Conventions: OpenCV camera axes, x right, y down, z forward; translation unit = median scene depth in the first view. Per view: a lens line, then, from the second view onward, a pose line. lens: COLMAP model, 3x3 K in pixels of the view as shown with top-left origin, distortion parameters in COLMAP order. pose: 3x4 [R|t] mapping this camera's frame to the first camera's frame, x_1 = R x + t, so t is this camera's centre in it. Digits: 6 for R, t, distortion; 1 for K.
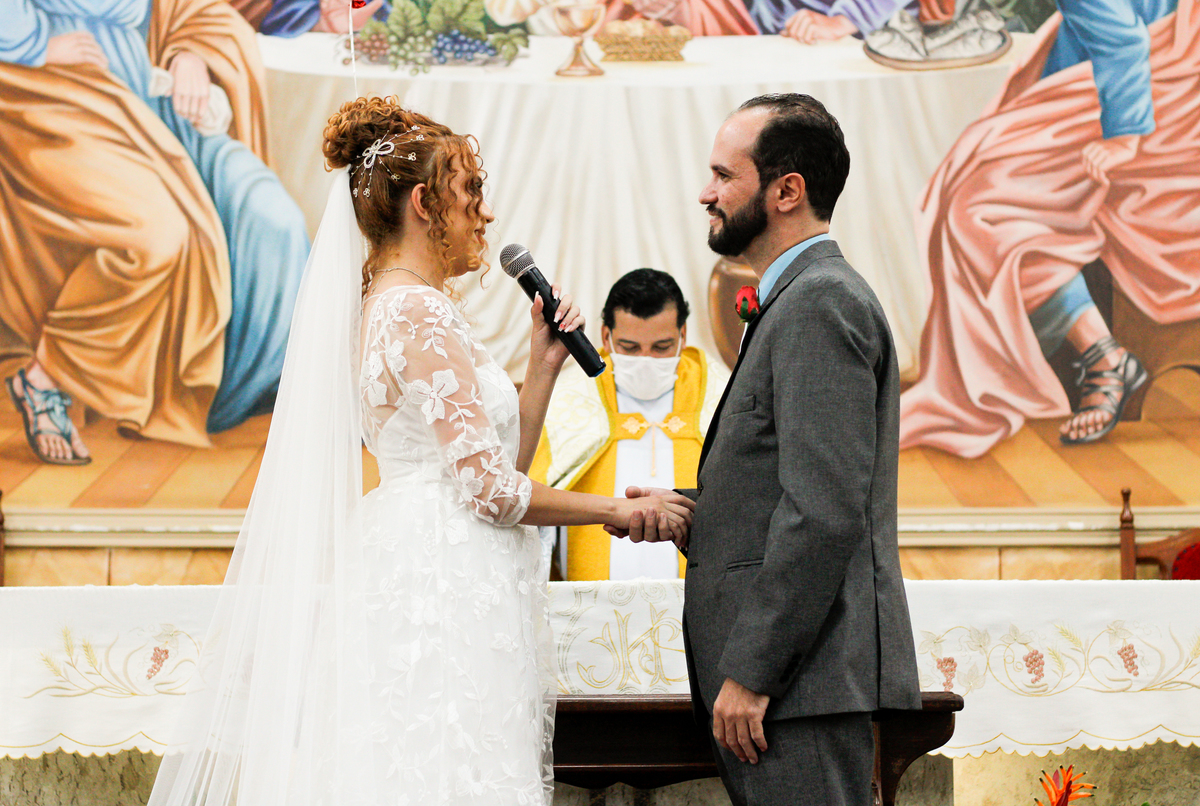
lens RADIAL K [[2953.4, 0, 579.4], [0, 2953.4, 402.9], [0, 0, 1]] dist [-0.072286, -0.380538]
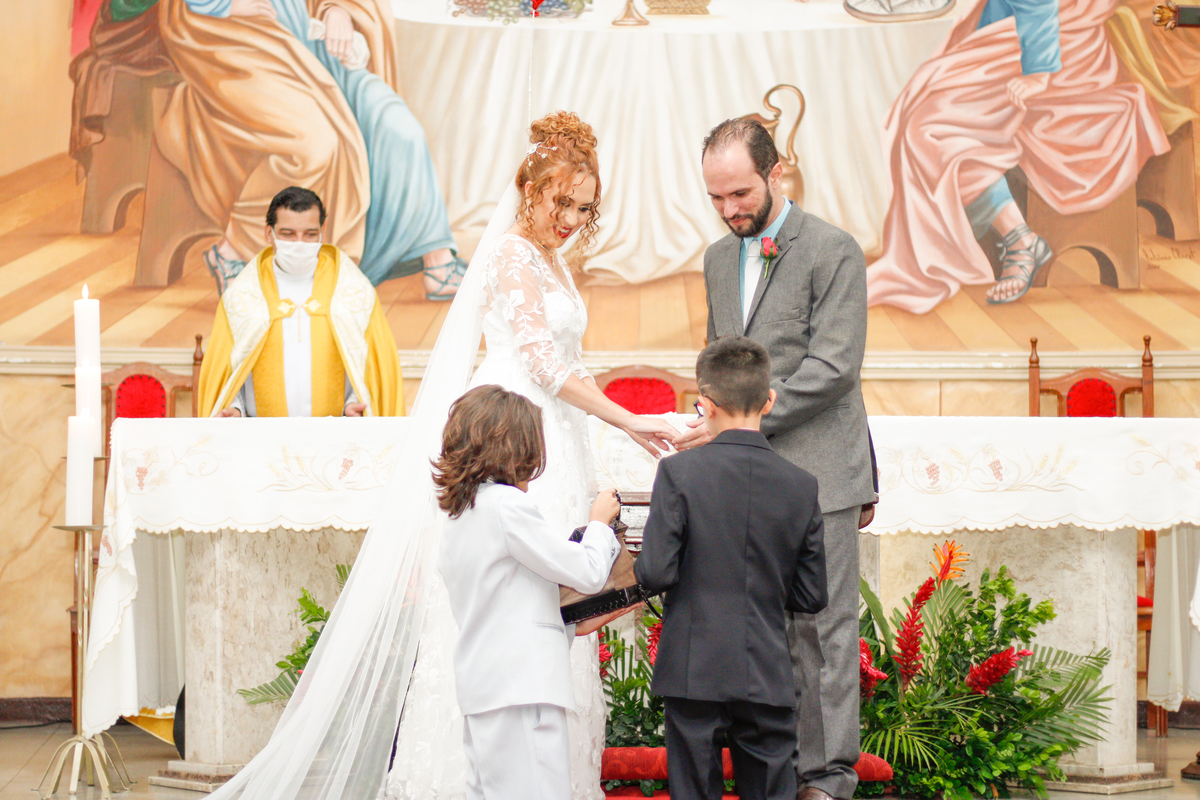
lens RADIAL K [[2768.6, 0, 600.0], [0, 2768.6, 400.0], [0, 0, 1]] dist [-0.104265, -0.001955]
pose [[0.999933, 0.004821, -0.010491, 0.000233], [-0.004073, 0.997523, 0.070224, -0.029907], [0.010803, -0.070177, 0.997476, -0.259893]]
